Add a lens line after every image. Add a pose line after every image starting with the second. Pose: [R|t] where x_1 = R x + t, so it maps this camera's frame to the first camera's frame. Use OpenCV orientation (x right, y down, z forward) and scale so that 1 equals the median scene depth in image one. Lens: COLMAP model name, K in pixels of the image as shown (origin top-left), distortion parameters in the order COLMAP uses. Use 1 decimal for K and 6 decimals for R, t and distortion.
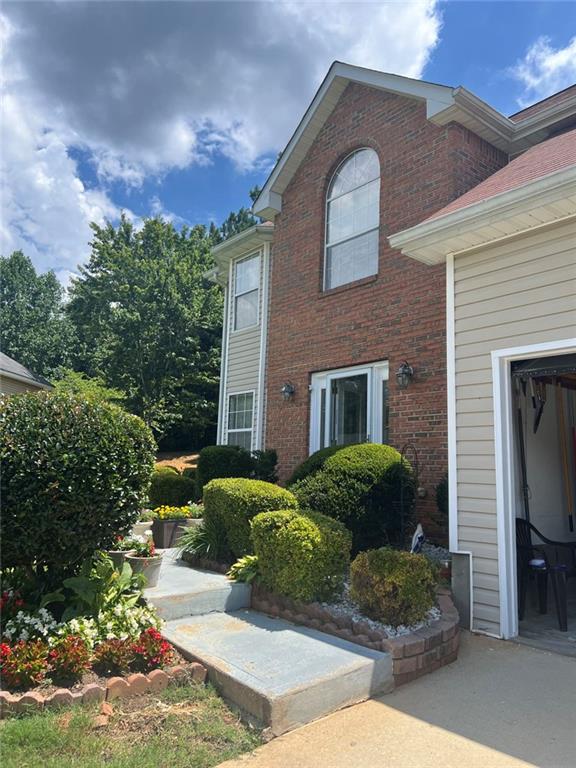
lens RADIAL K [[578.7, 0, 287.9], [0, 578.7, 385.7], [0, 0, 1]] dist [0.051781, -0.063332]
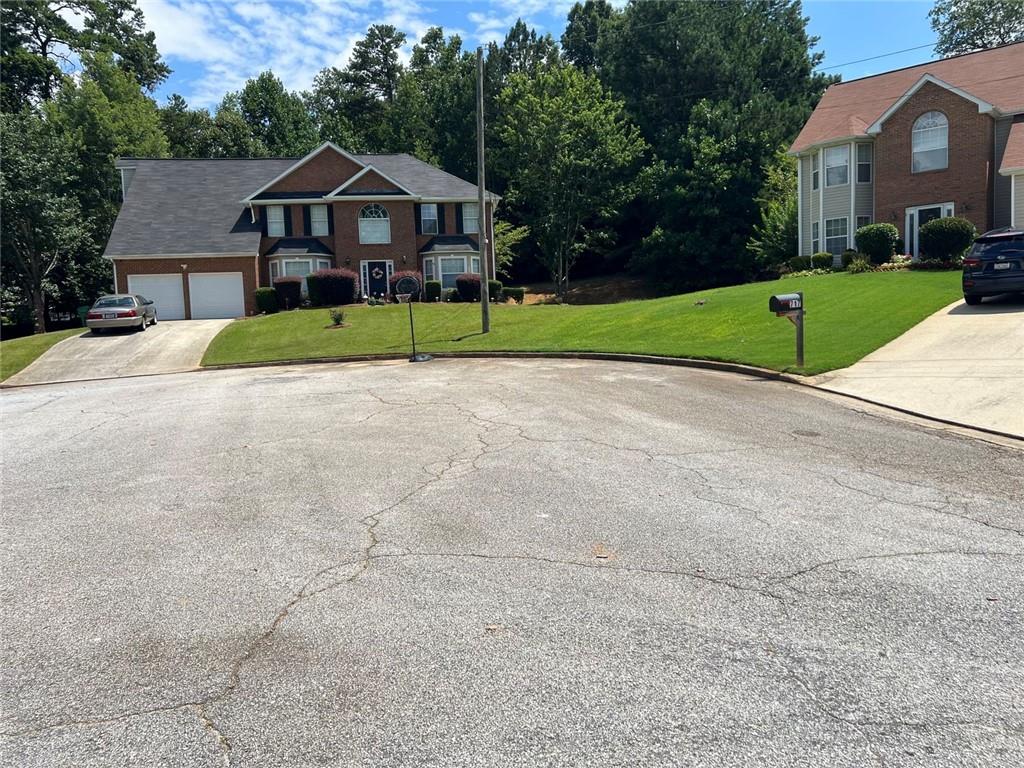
lens RADIAL K [[771.6, 0, 513.3], [0, 771.6, 392.6], [0, 0, 1]] dist [0.051781, -0.063332]
pose [[0.982419, -0.075722, 0.170643, -3.549432], [0.036115, 0.973867, 0.224229, -0.094582], [-0.183162, -0.214124, 0.959480, -3.236397]]
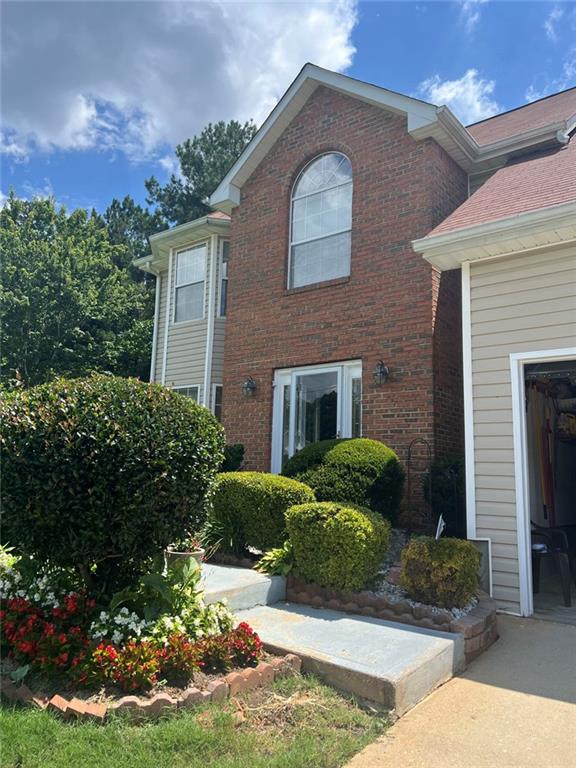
lens RADIAL K [[578.7, 0, 287.2], [0, 578.7, 386.8], [0, 0, 1]] dist [0.051781, -0.063332]
pose [[0.974968, 0.031372, 0.220119, -0.255295], [-0.032054, 0.999486, -0.000471, 0.013484], [-0.220021, -0.006597, 0.975473, 0.023802]]
